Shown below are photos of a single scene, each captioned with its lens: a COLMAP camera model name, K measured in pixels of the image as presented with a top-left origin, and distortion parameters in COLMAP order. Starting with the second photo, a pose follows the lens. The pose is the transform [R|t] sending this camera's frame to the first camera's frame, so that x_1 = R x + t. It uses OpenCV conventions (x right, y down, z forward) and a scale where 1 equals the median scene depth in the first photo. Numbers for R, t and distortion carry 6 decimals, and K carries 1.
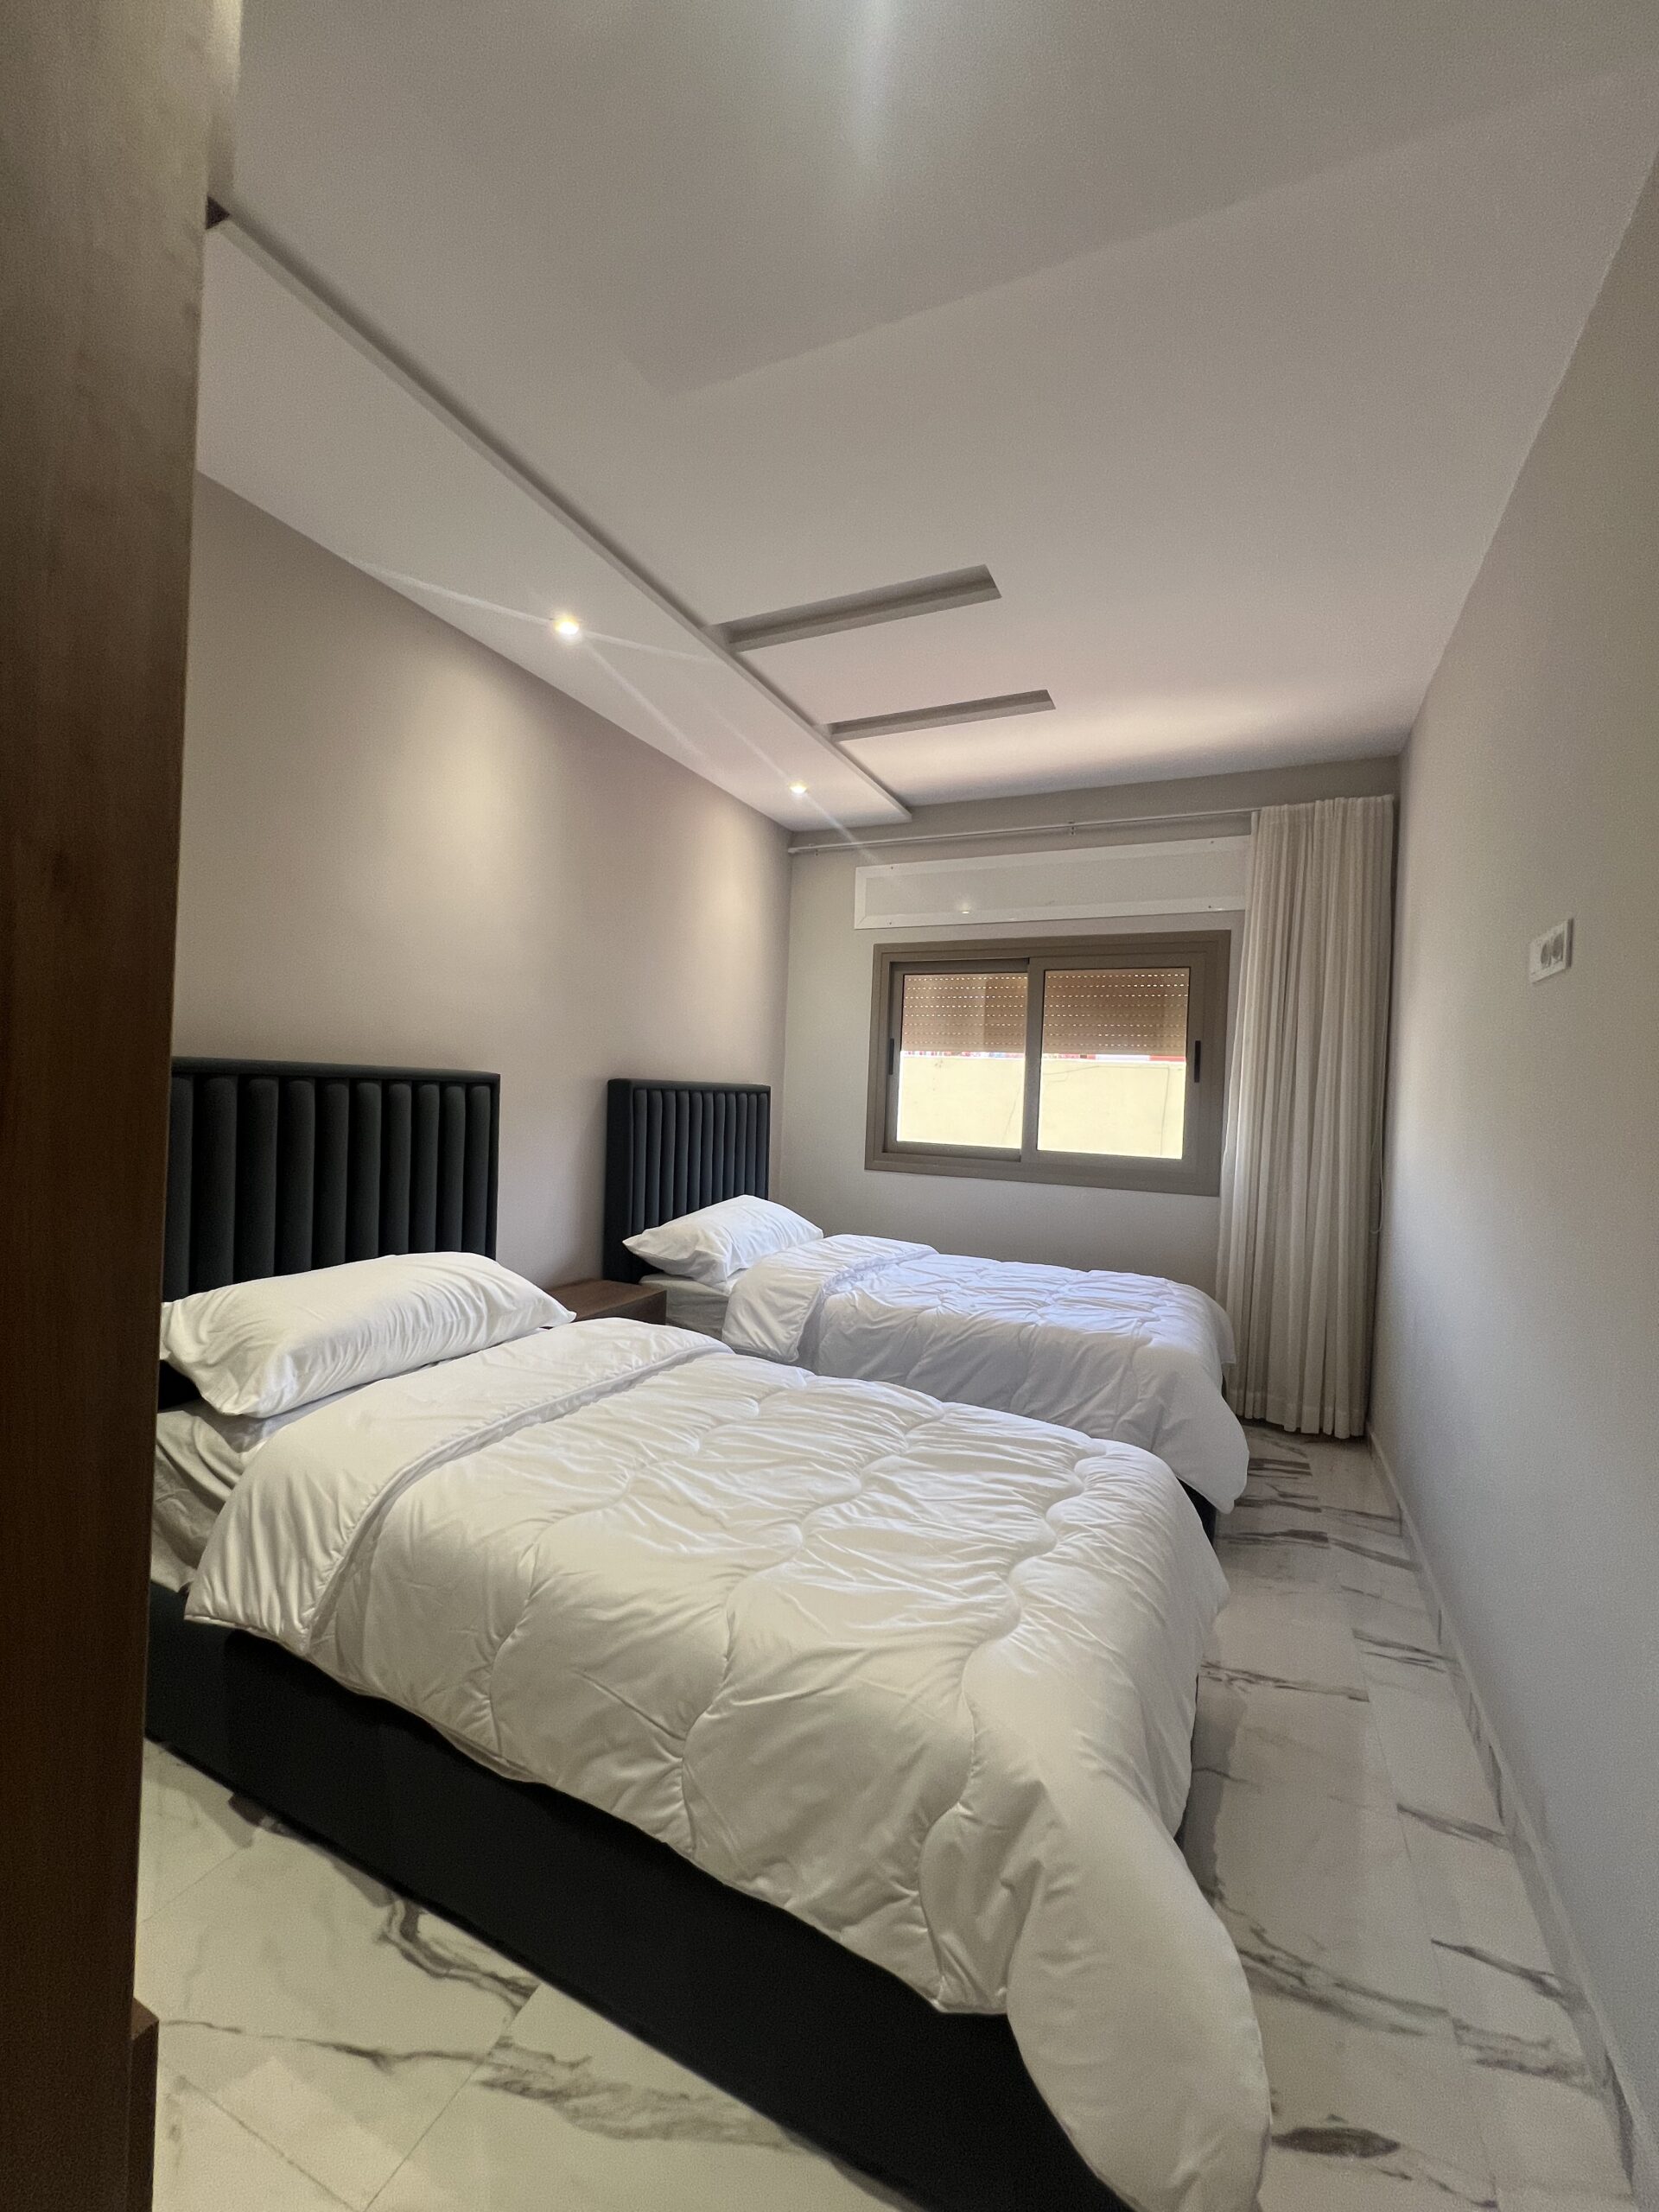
lens RADIAL K [[887.3, 0, 822.7], [0, 887.3, 1097.1], [0, 0, 1]] dist [-0.002438, 0.000476]
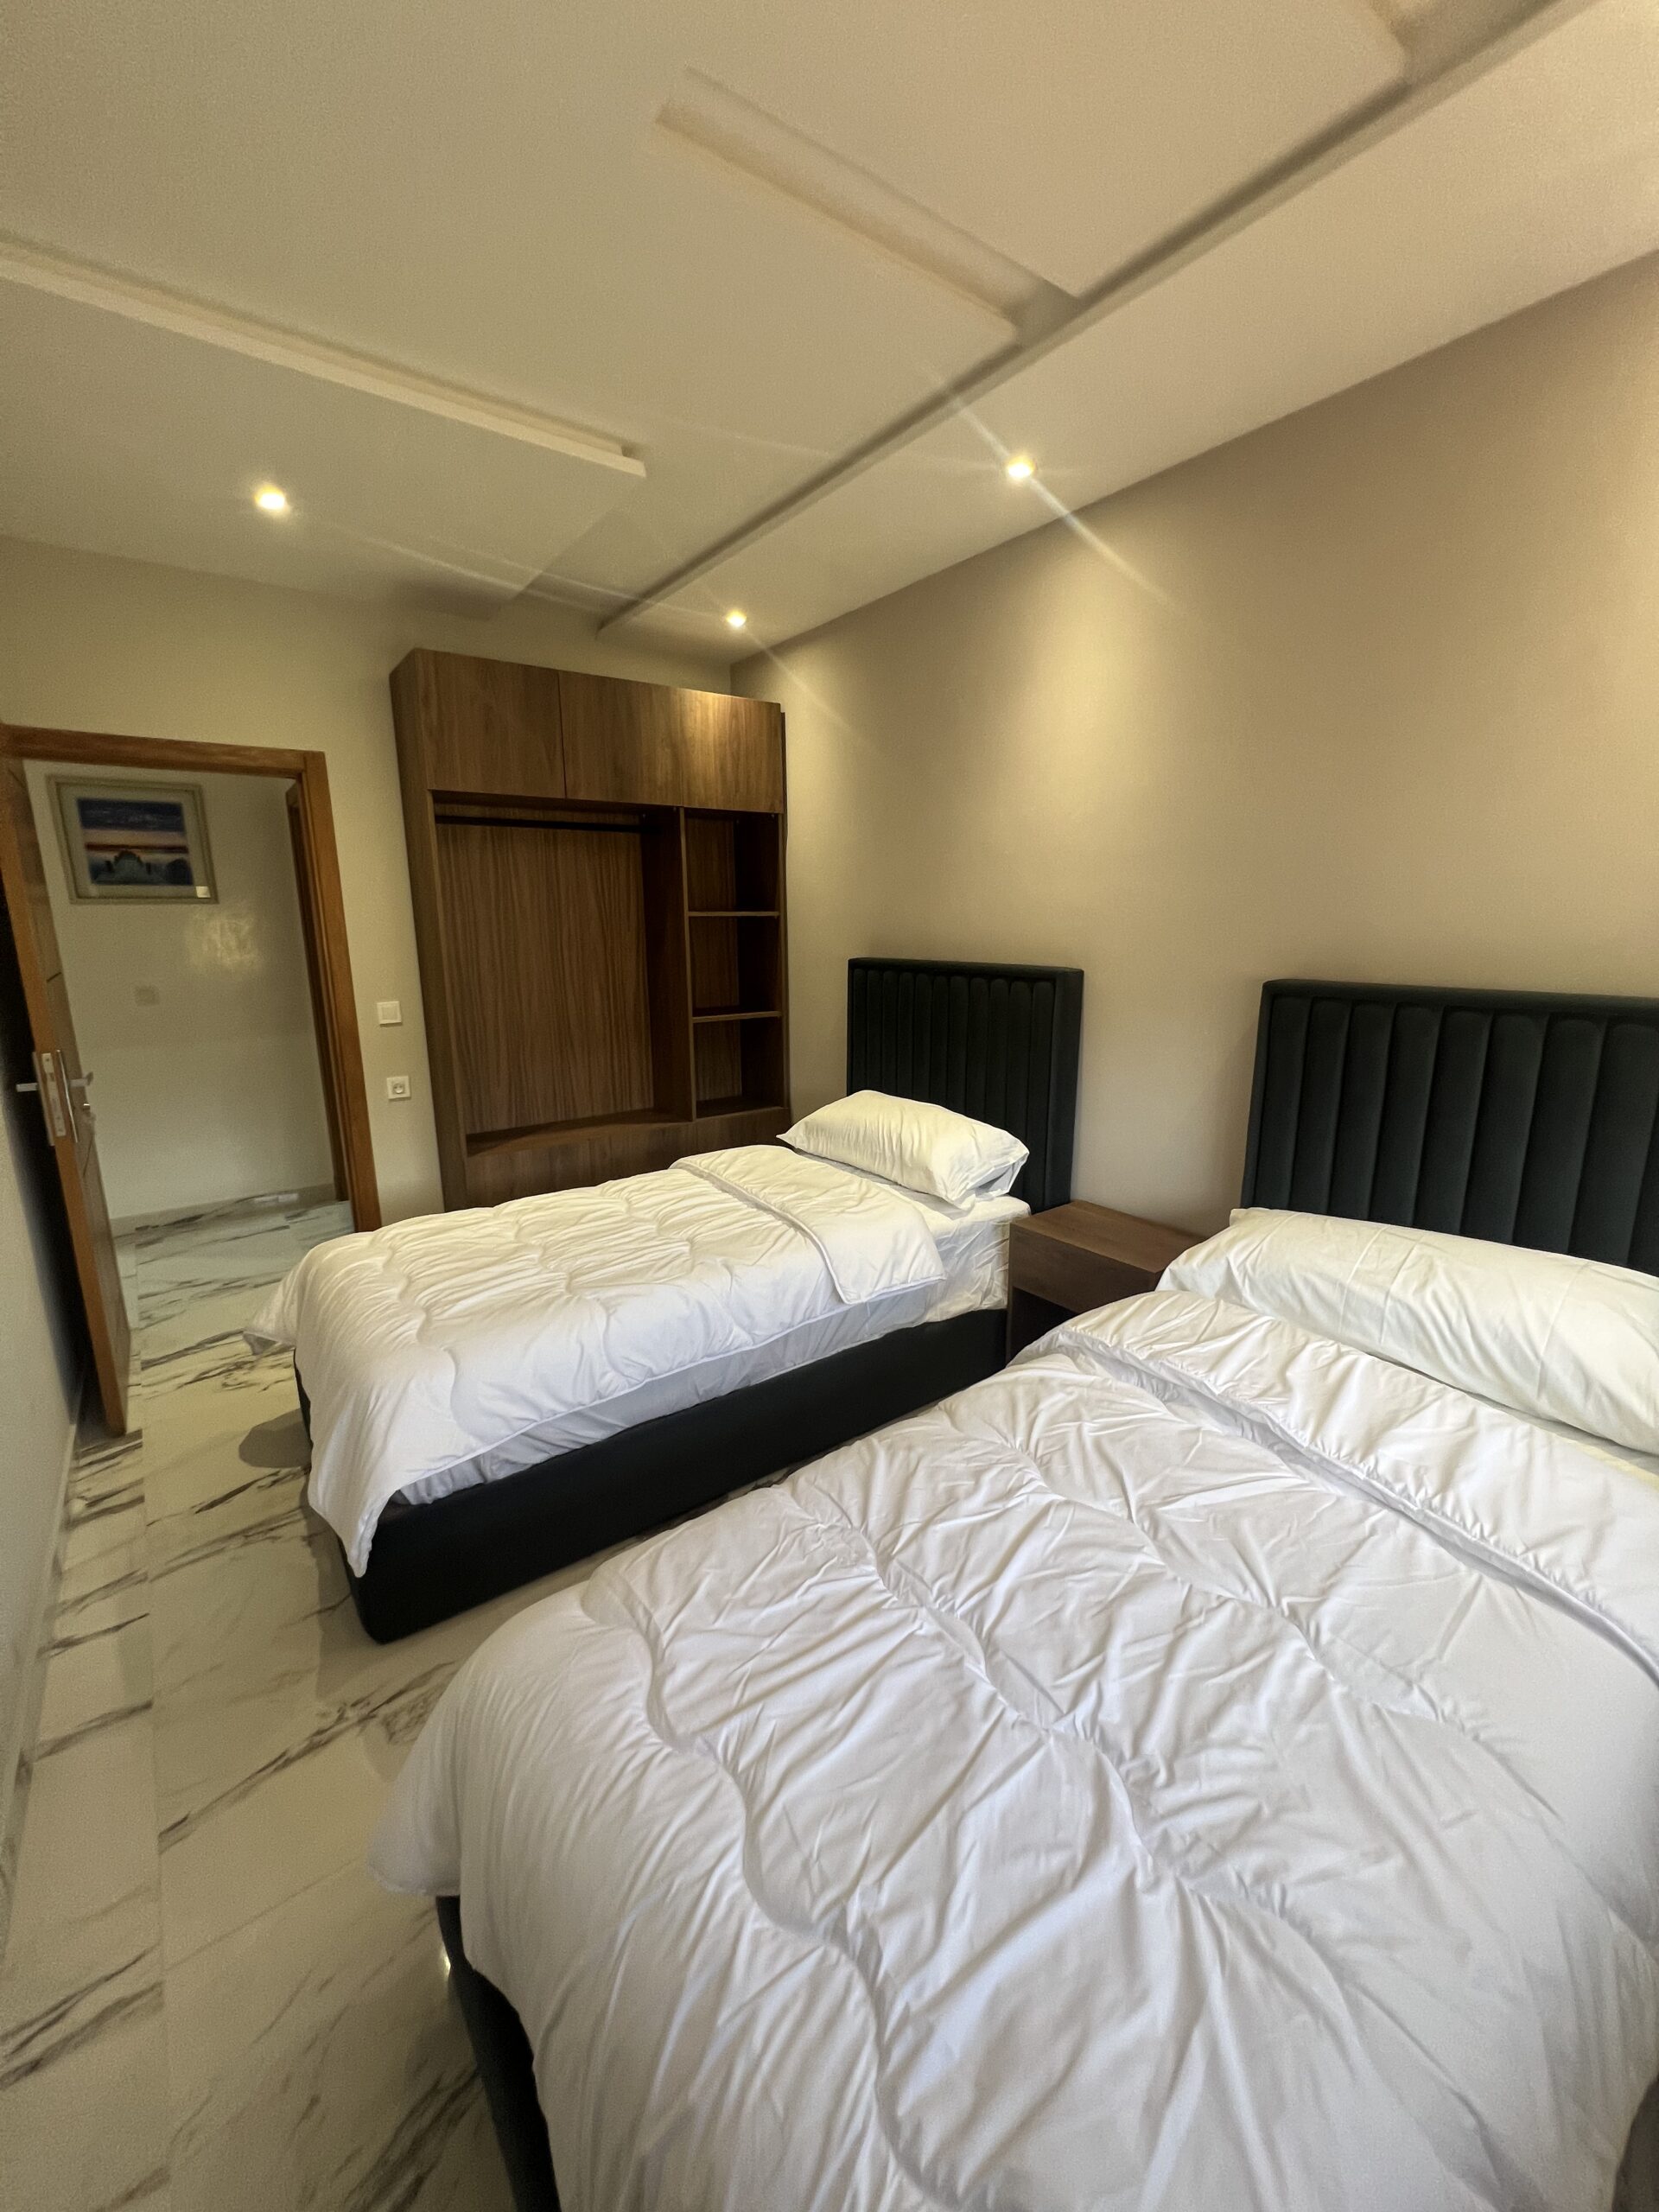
lens RADIAL K [[887.3, 0, 831.8], [0, 887.3, 1112.2], [0, 0, 1]] dist [-0.002438, 0.000476]
pose [[-0.469588, 0.144972, -0.870902, 0.883440], [-0.021882, 0.984212, 0.175633, -0.052475], [0.882615, 0.101533, -0.459002, 1.724160]]
